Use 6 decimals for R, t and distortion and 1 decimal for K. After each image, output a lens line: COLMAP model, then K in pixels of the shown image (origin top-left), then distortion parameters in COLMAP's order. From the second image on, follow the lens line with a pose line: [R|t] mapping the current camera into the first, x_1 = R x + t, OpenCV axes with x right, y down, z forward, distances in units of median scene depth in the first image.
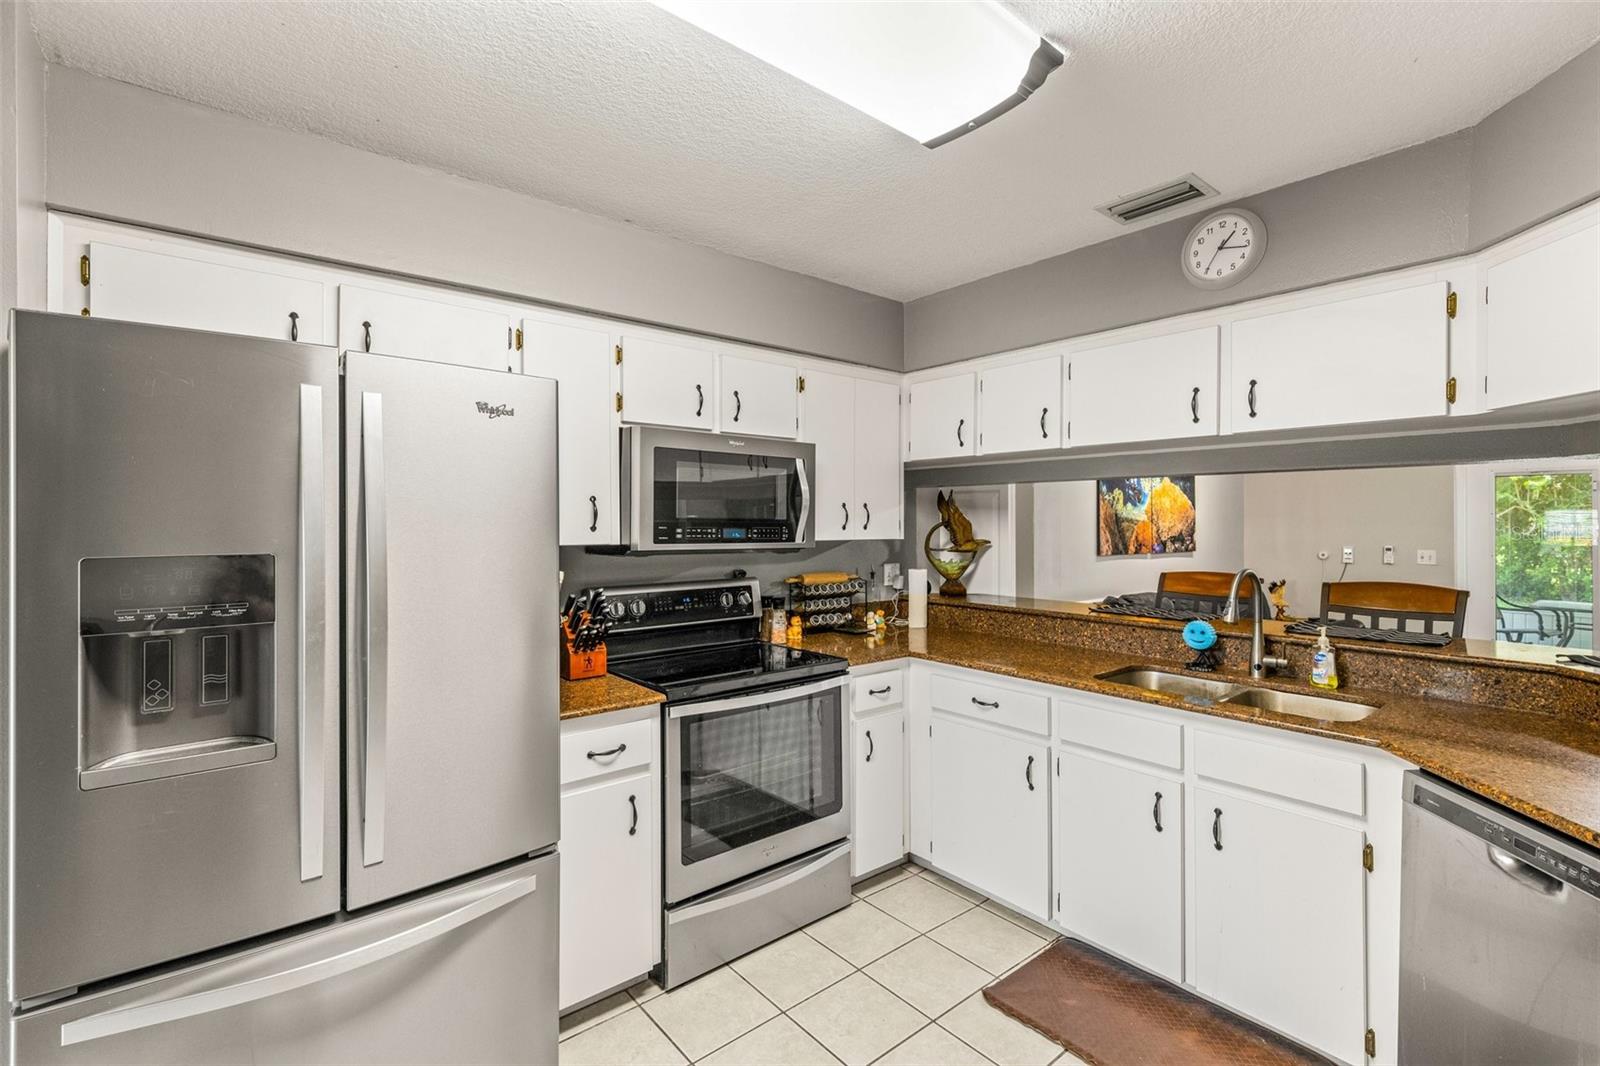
lens RADIAL K [[717.0, 0, 807.0], [0, 717.0, 519.4], [0, 0, 1]] dist [0.005595, -0.001155]
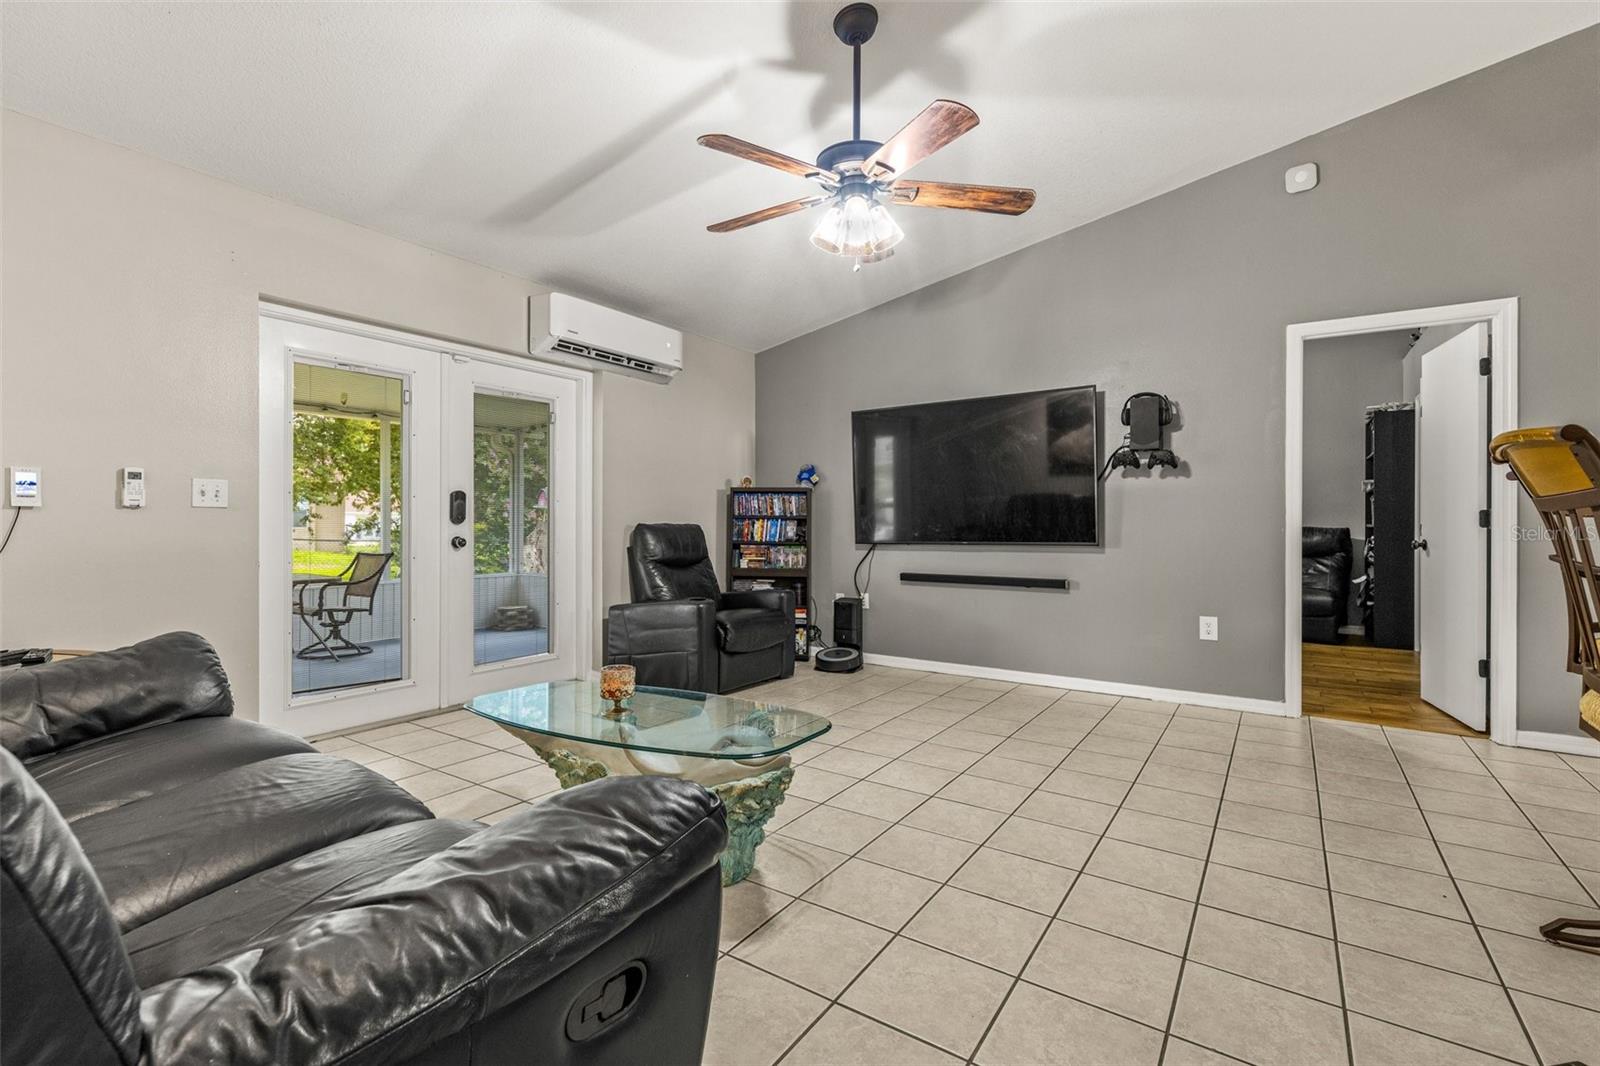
lens RADIAL K [[717.0, 0, 803.5], [0, 717.0, 523.5], [0, 0, 1]] dist [0.005595, -0.001155]
pose [[-0.286244, -0.001572, 0.958156, 0.541419], [-0.008752, 0.999961, -0.000974, 0.153834], [-0.958117, -0.008664, -0.286246, 1.601180]]
